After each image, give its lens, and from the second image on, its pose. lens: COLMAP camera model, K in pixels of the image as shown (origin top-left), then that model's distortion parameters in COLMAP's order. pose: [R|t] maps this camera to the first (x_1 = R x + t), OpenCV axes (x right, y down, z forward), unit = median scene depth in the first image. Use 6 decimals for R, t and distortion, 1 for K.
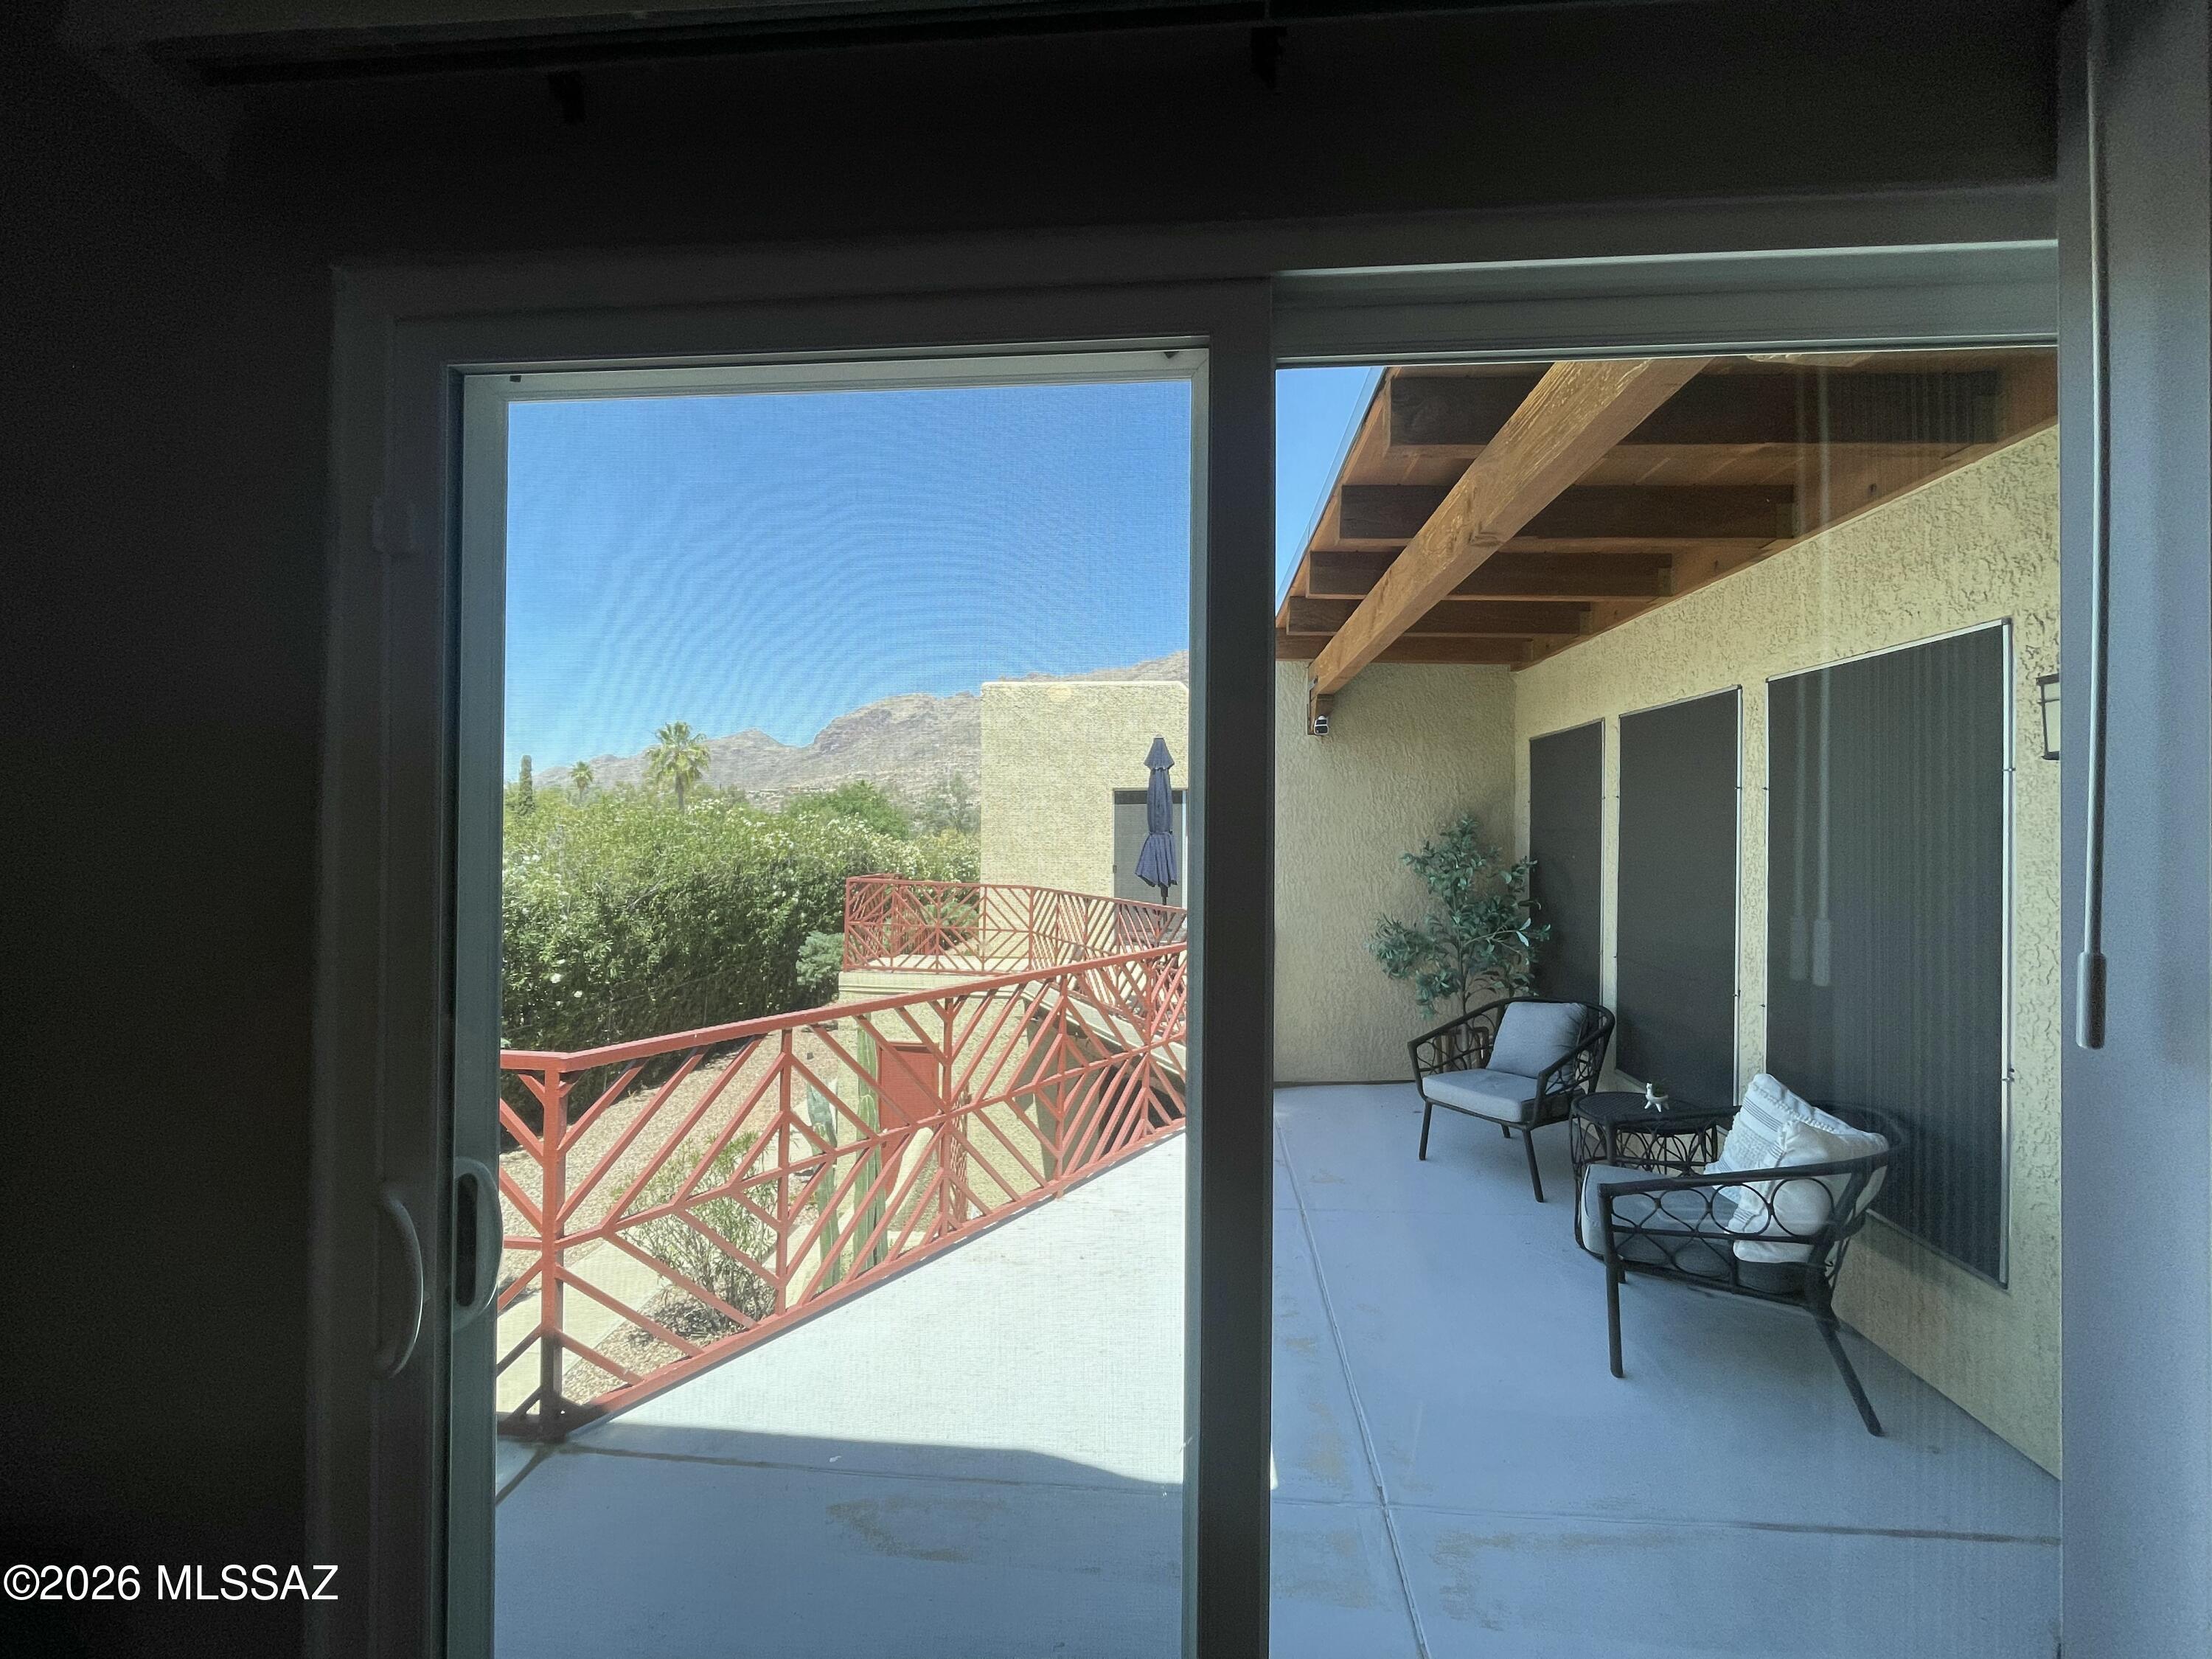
lens RADIAL K [[898.9, 0, 1106.0], [0, 898.9, 829.5], [0, 0, 1]] dist [0.000089, -0.000164]
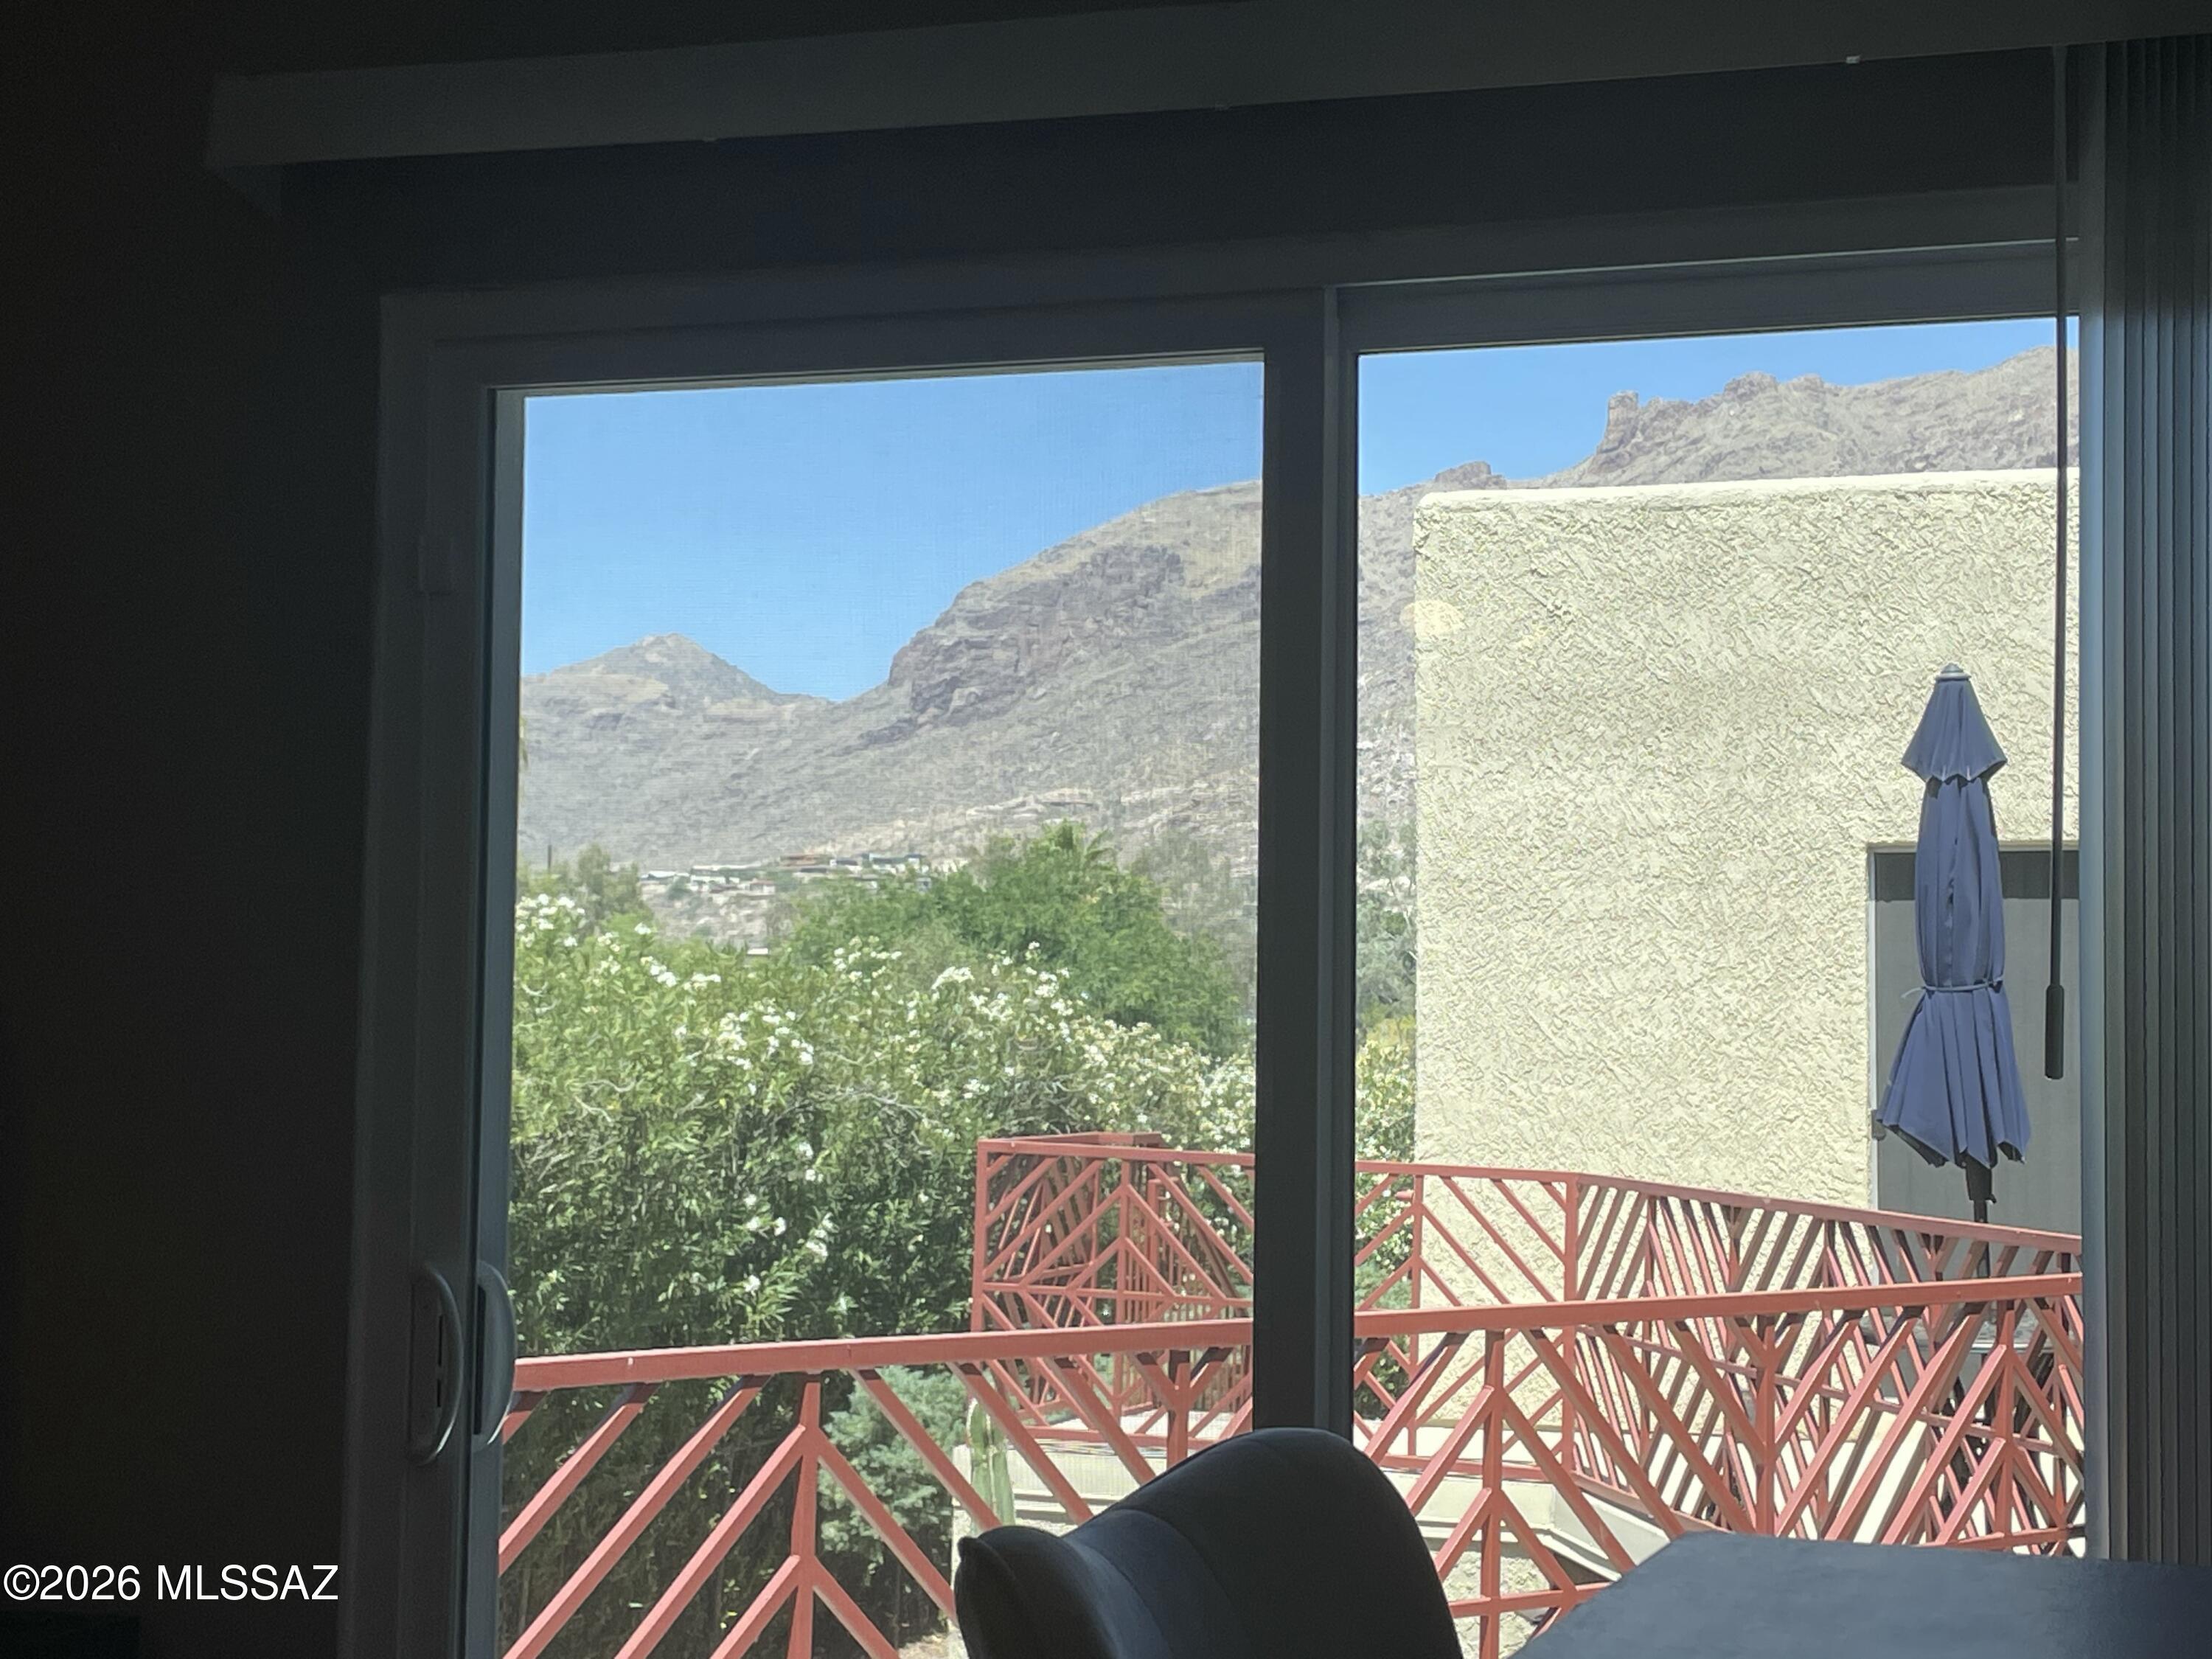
lens RADIAL K [[3640.2, 0, 1106.0], [0, 3640.2, 829.5], [0, 0, 1]] dist [0.154792, -0.031738]
pose [[0.967927, -0.010878, -0.250995, 0.041297], [-0.002142, 0.998669, -0.051541, 0.006669], [0.251222, 0.050426, 0.966615, -0.122644]]
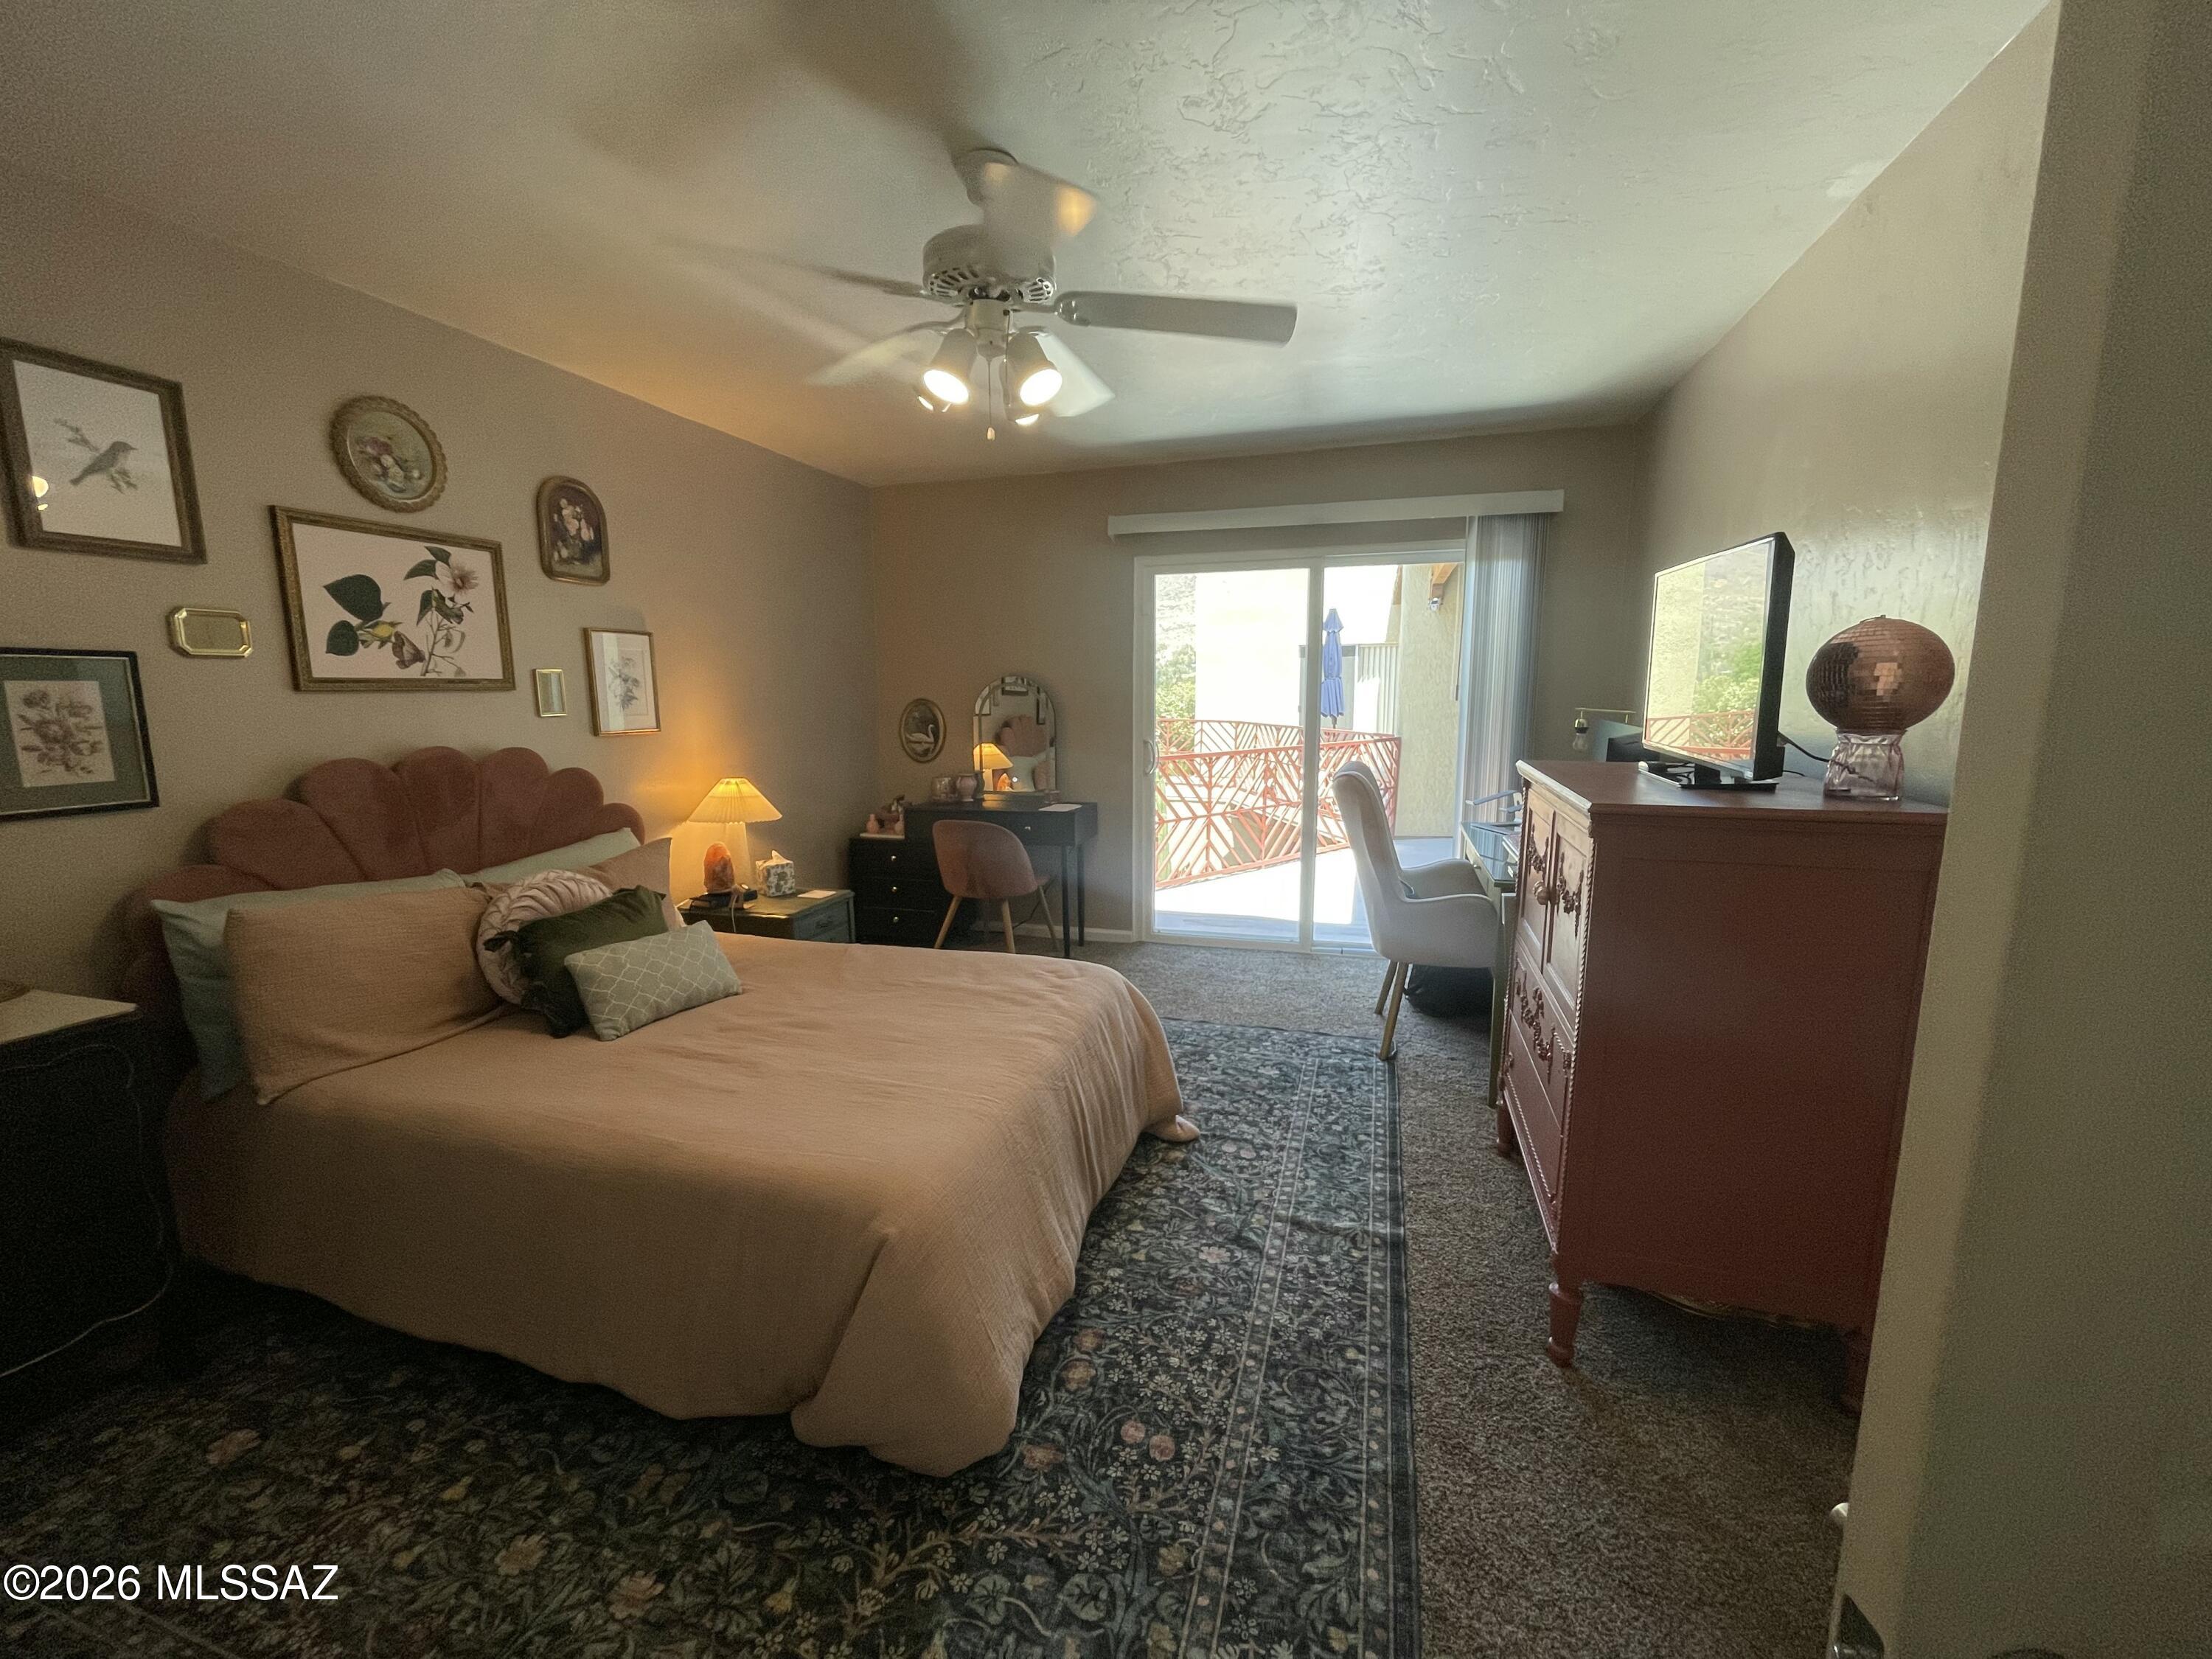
lens RADIAL K [[898.9, 0, 1106.0], [0, 898.9, 829.5], [0, 0, 1]] dist [0.000089, -0.000164]
pose [[0.978711, 0.014770, -0.204712, 0.002414], [0.018213, 0.987223, 0.158301, 0.003963], [0.204435, -0.158660, 0.965937, -0.200674]]
